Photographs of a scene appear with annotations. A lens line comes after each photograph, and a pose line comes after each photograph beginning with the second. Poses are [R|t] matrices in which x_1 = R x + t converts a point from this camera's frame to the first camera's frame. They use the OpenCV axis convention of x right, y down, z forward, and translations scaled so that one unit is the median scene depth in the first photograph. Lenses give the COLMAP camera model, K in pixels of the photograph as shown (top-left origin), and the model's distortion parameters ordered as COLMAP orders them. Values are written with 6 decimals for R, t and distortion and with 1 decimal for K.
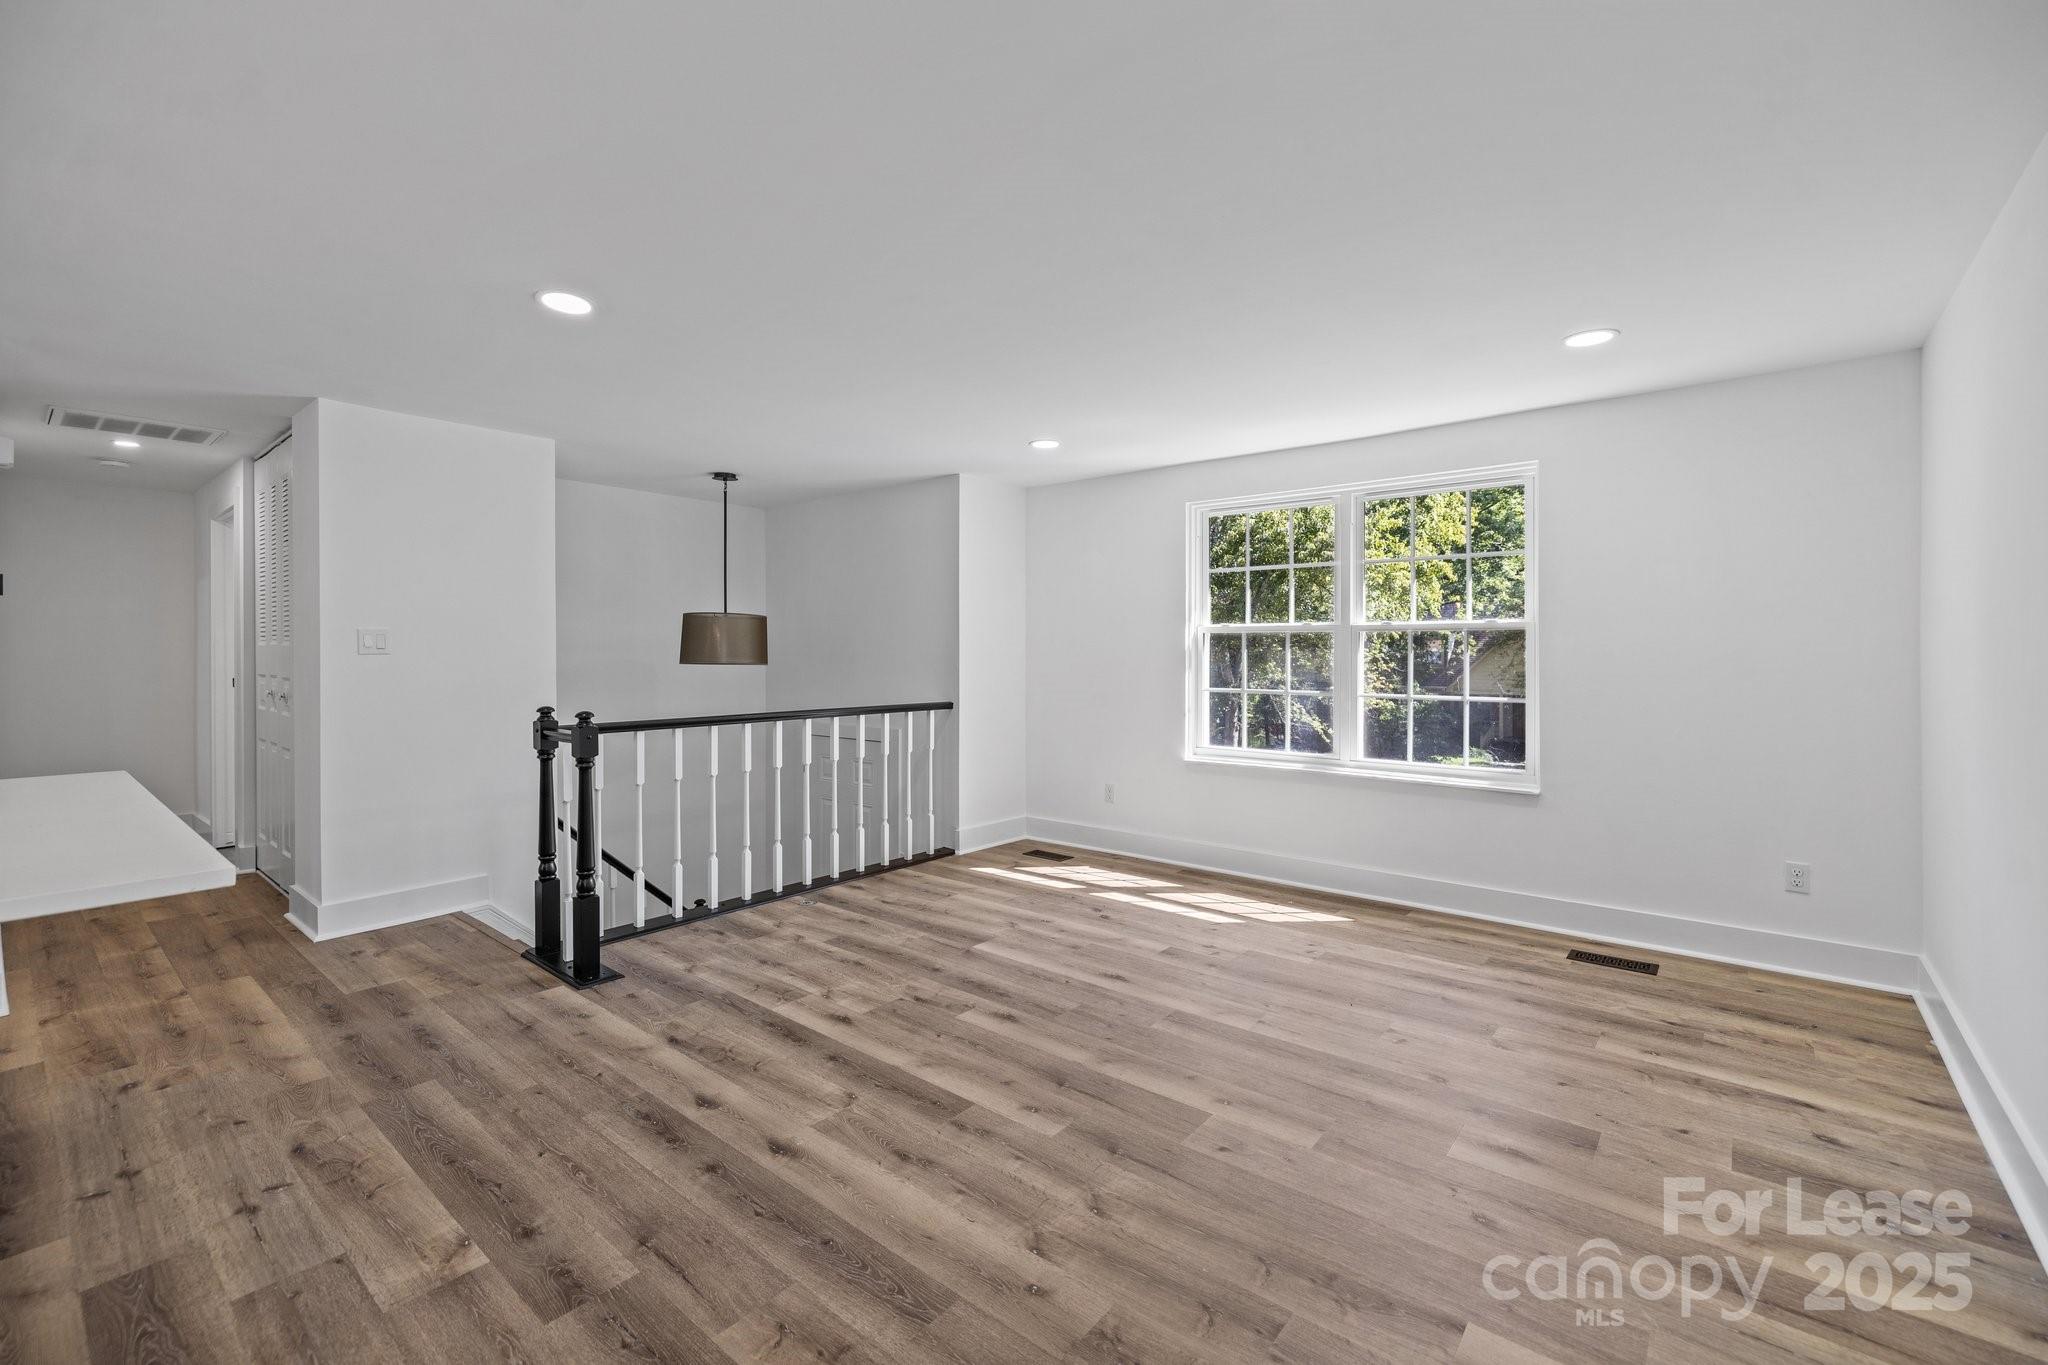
lens RADIAL K [[872.7, 0, 1022.4], [0, 872.7, 653.2], [0, 0, 1]] dist [-0.000195, -0.000023]
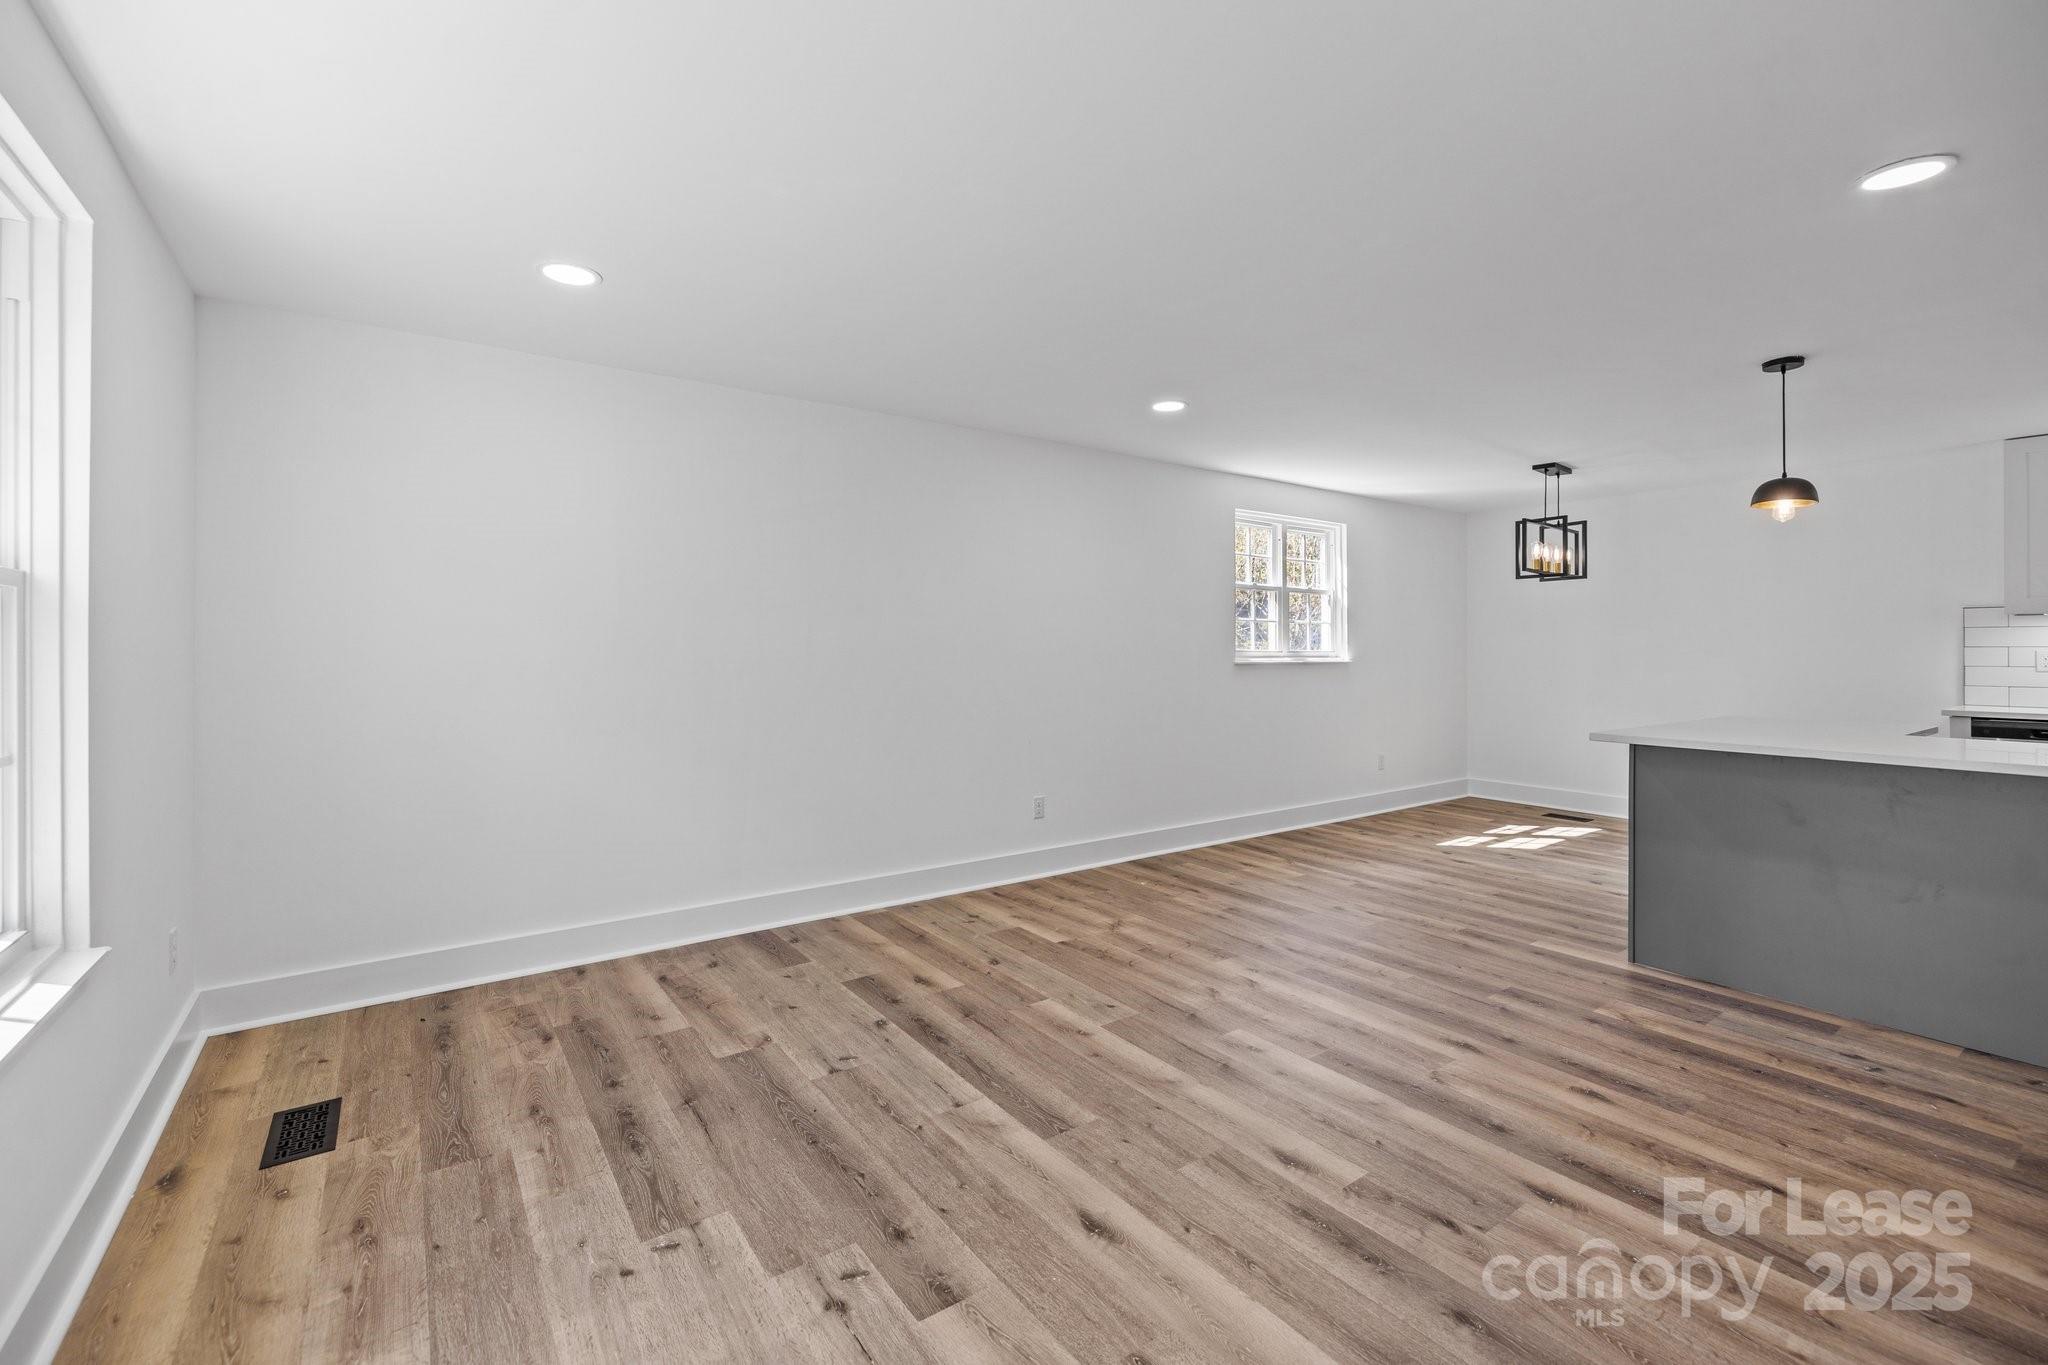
lens RADIAL K [[872.7, 0, 1022.4], [0, 872.7, 653.2], [0, 0, 1]] dist [-0.000195, -0.000023]
pose [[-0.967788, -0.003494, 0.251742, 0.017268], [-0.001526, 0.999967, 0.008016, 0.001464], [-0.251762, 0.007374, -0.967761, 1.935761]]
